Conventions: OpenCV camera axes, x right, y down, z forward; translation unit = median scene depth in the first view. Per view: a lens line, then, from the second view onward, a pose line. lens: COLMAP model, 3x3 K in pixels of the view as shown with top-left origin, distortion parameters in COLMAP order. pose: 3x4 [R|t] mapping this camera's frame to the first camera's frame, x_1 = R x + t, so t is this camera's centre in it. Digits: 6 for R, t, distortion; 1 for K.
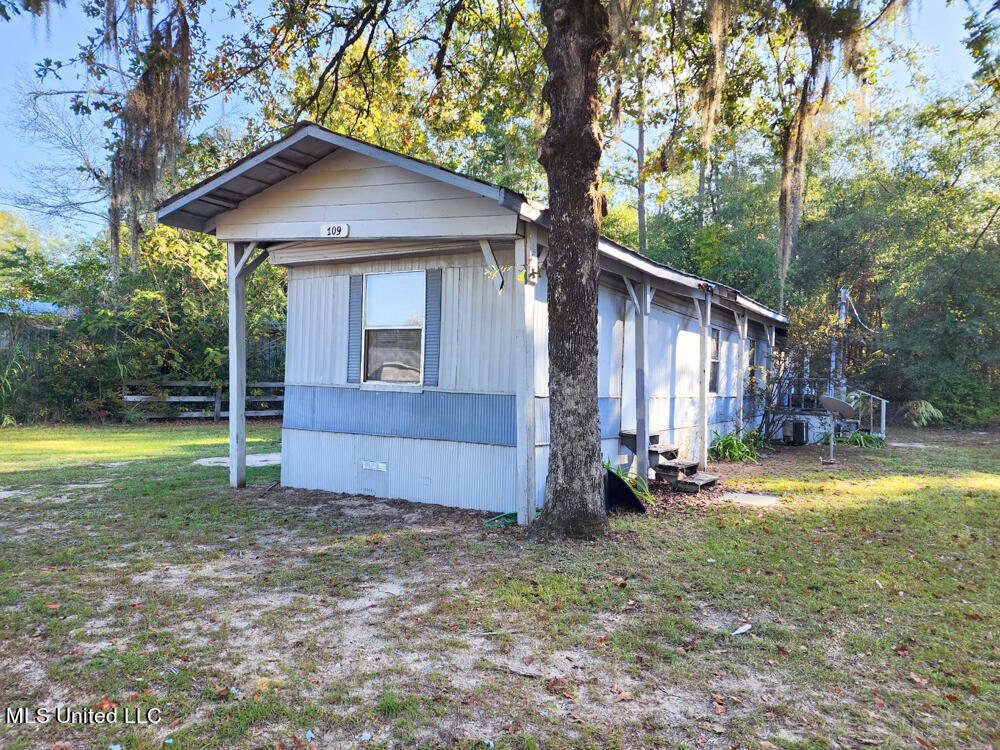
lens RADIAL K [[682.6, 0, 495.1], [0, 682.6, 379.3], [0, 0, 1]] dist [0.088690, -0.066279]
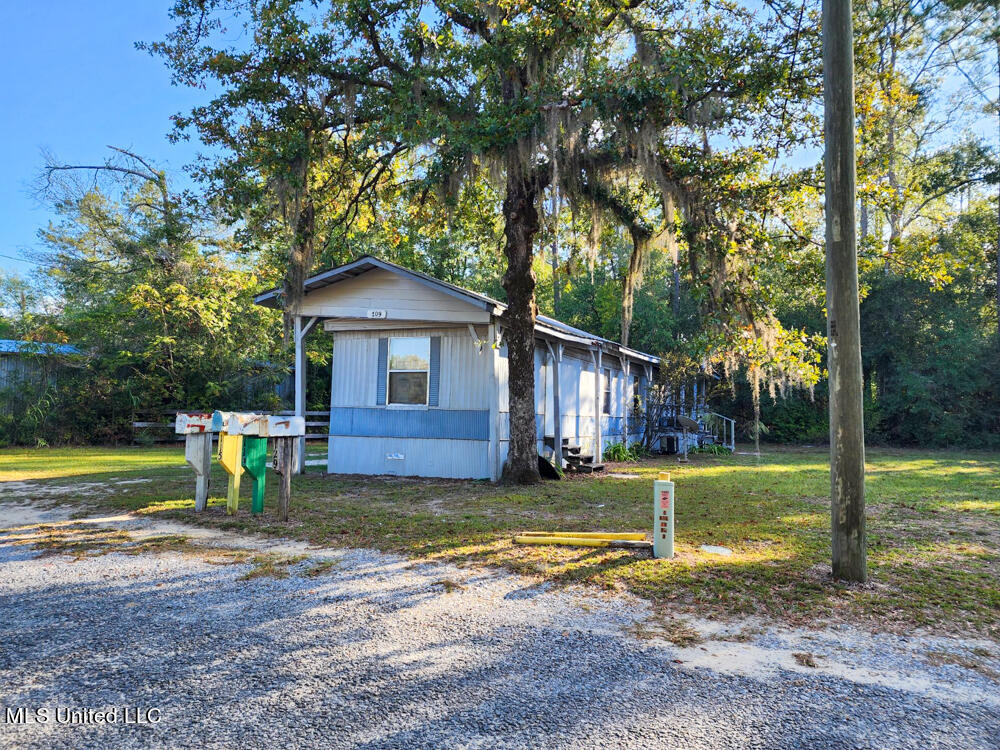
lens RADIAL K [[682.6, 0, 495.1], [0, 682.6, 379.3], [0, 0, 1]] dist [0.088690, -0.066279]
pose [[0.992830, 0.000140, 0.119532, -0.117339], [0.005427, 0.998916, -0.046242, 0.017821], [-0.119408, 0.046559, 0.991753, -0.550447]]
